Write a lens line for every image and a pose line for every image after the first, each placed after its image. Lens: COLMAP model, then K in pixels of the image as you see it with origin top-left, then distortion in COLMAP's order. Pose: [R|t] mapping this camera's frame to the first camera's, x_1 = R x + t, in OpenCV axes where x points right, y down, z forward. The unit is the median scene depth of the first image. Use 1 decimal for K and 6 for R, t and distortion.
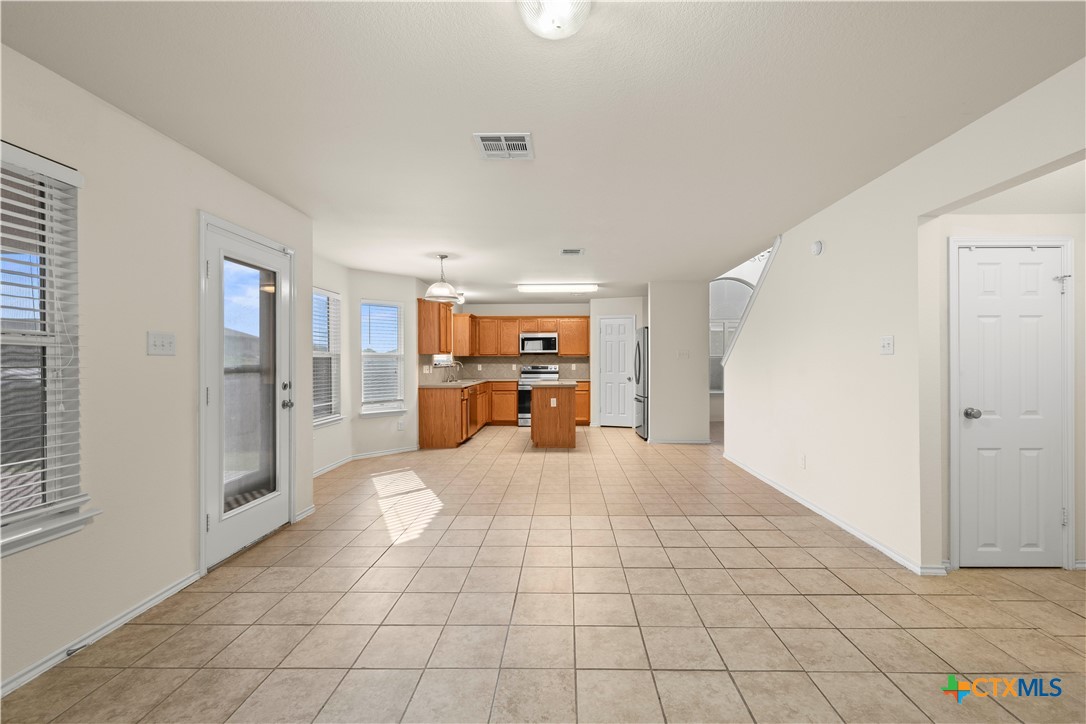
lens RADIAL K [[458.1, 0, 563.6], [0, 458.1, 360.8], [0, 0, 1]] dist [0.008832, 0.000033]
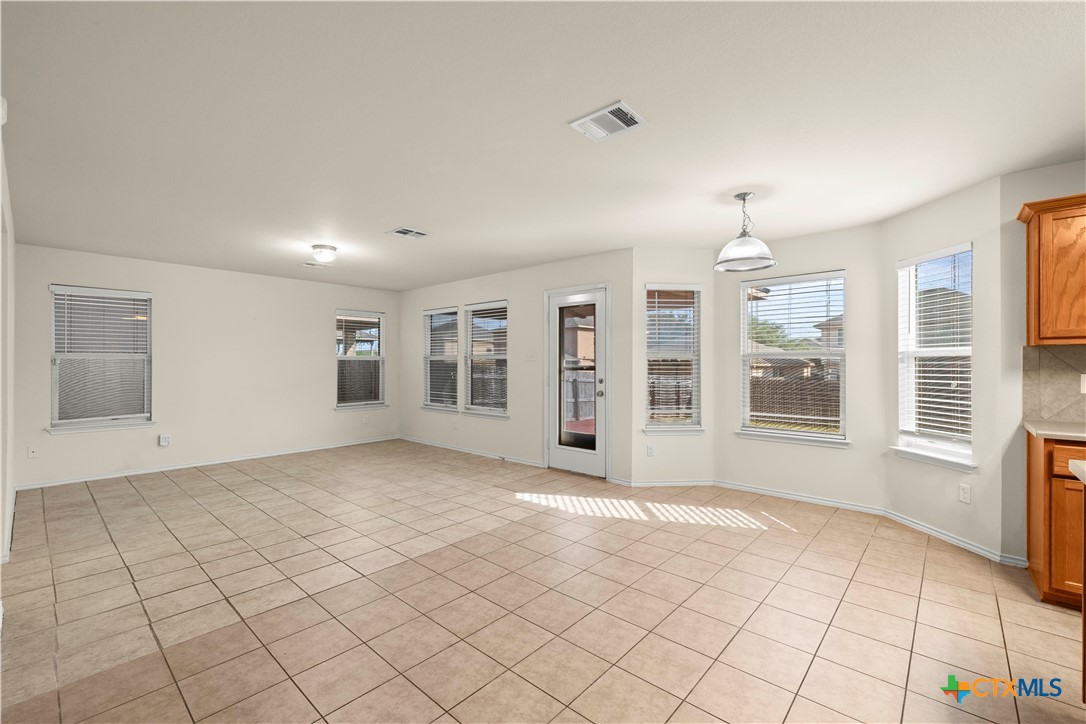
lens RADIAL K [[458.1, 0, 546.3], [0, 458.1, 361.1], [0, 0, 1]] dist [0.008832, 0.000033]
pose [[-0.662864, 0.001335, -0.748738, 0.665370], [0.003777, 0.999992, -0.001561, -0.005788], [0.748730, -0.003863, -0.662864, 2.105525]]
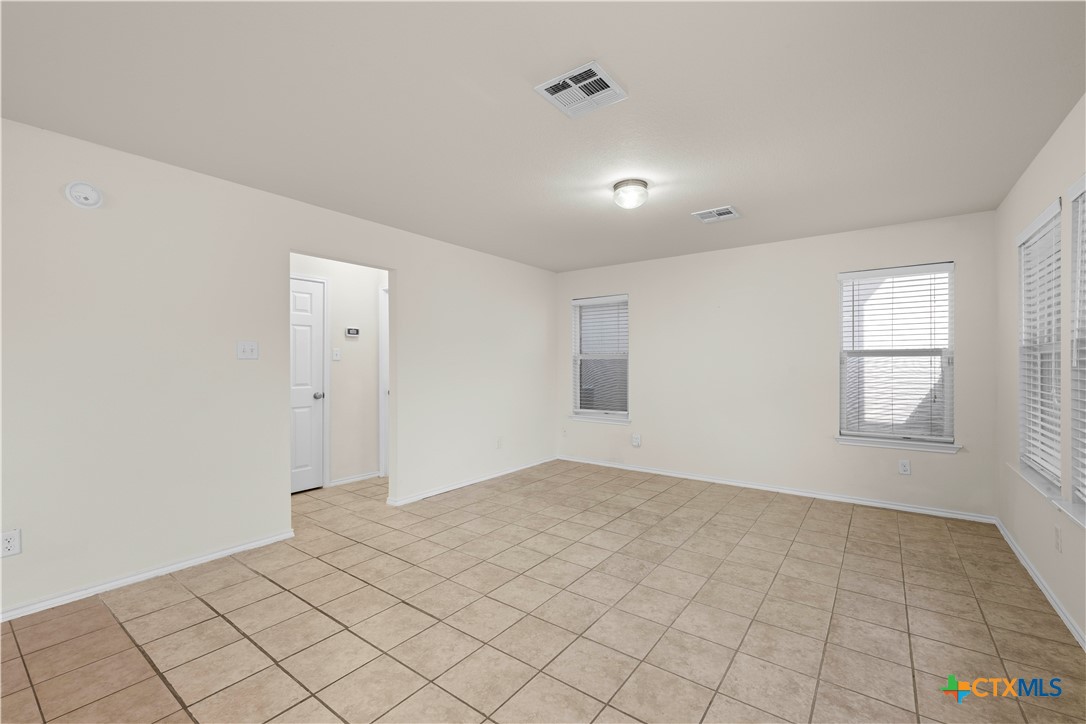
lens RADIAL K [[458.1, 0, 551.0], [0, 458.1, 366.2], [0, 0, 1]] dist [0.008832, 0.000033]
pose [[-0.811071, 0.002547, 0.584943, -0.460875], [0.003608, 0.999993, 0.000649, 0.005919], [-0.584937, 0.002637, -0.811074, 1.422662]]
